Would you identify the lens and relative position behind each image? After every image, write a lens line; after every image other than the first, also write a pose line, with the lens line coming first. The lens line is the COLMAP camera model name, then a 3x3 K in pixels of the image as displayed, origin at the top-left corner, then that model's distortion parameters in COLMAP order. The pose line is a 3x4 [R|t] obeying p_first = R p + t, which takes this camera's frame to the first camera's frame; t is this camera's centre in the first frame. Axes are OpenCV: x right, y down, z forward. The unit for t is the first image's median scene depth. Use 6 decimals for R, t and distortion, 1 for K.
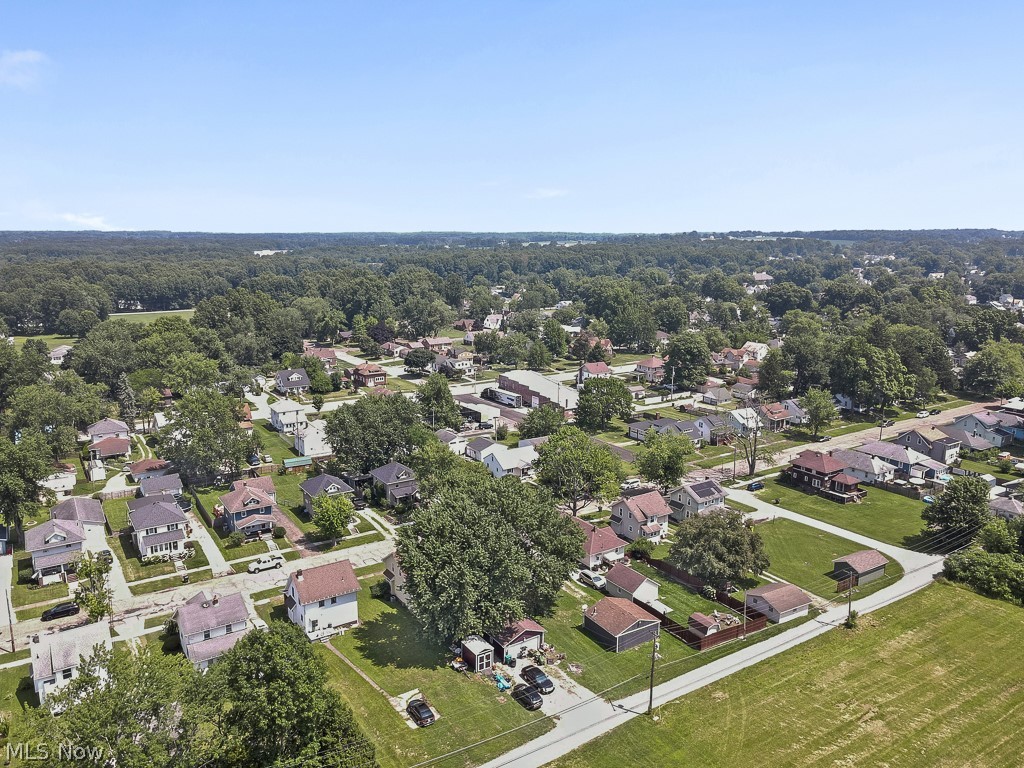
lens RADIAL K [[759.3, 0, 510.0], [0, 759.3, 380.2], [0, 0, 1]] dist [-0.000980, 0.035165]
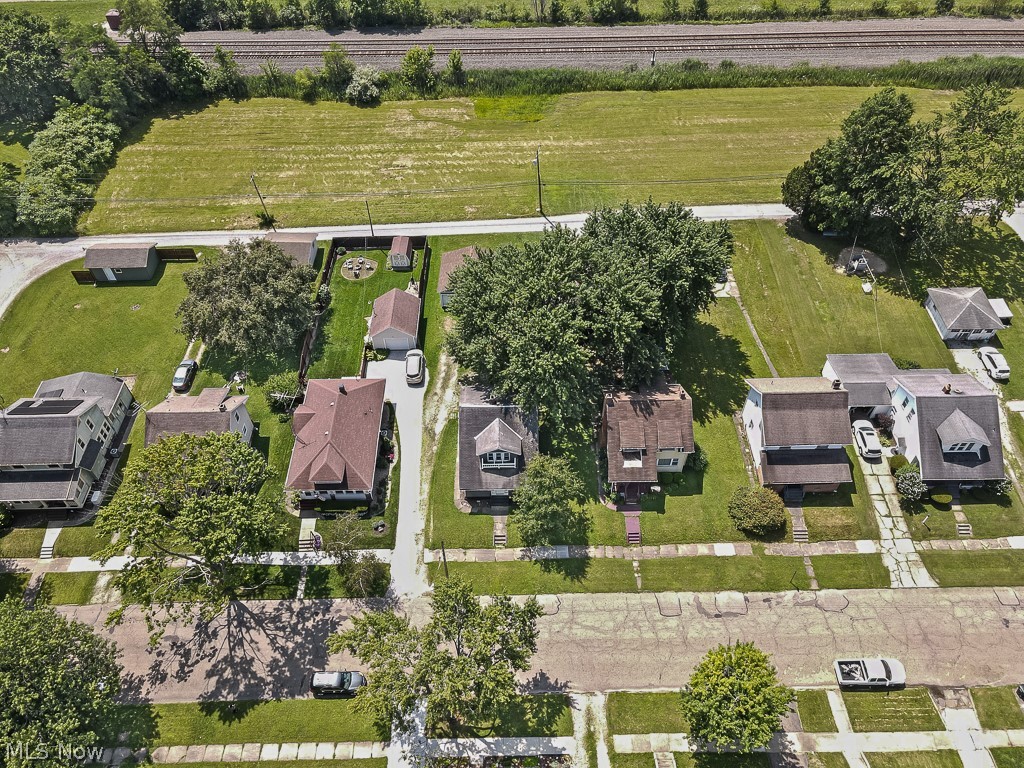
lens RADIAL K [[748.9, 0, 509.2], [0, 748.9, 387.0], [0, 0, 1]] dist [-0.000098, 0.038758]
pose [[-0.841754, -0.399929, 0.362639, -0.219155], [0.117553, 0.519827, 0.846145, -0.299845], [-0.526907, 0.754876, -0.390553, 1.148267]]
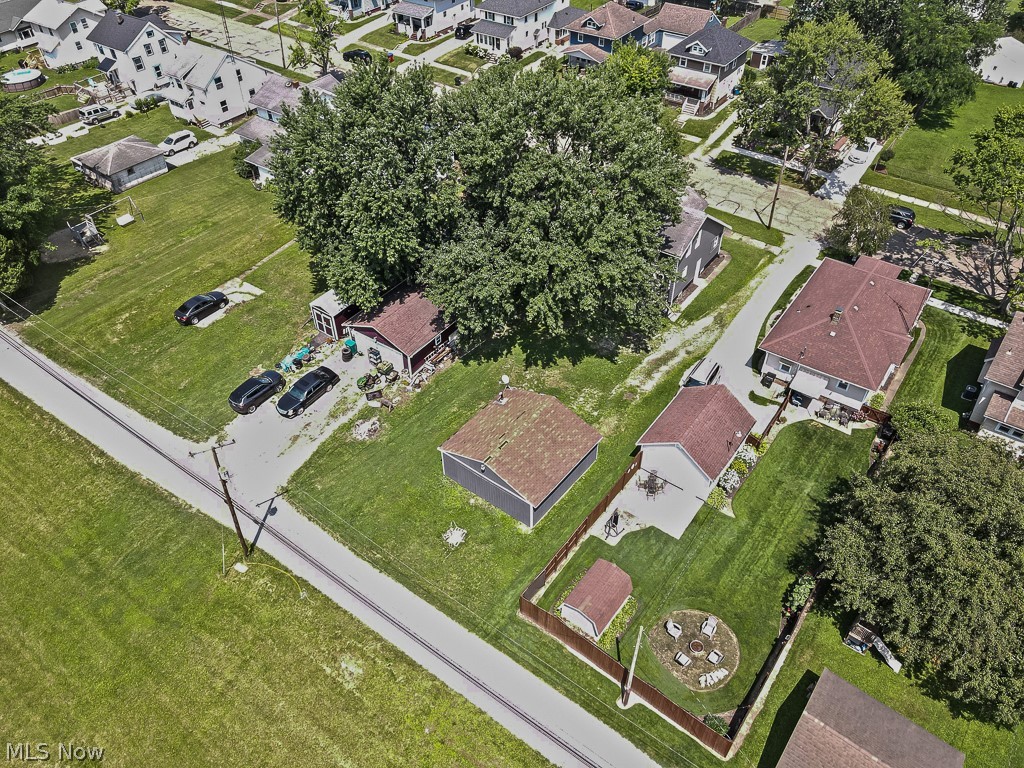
lens RADIAL K [[748.9, 0, 509.2], [0, 748.9, 387.0], [0, 0, 1]] dist [-0.000098, 0.038758]
pose [[0.353650, 0.633827, -0.687892, 0.357358], [-0.166296, 0.766305, 0.620582, -0.004439], [0.920477, -0.105075, 0.376407, 0.657725]]
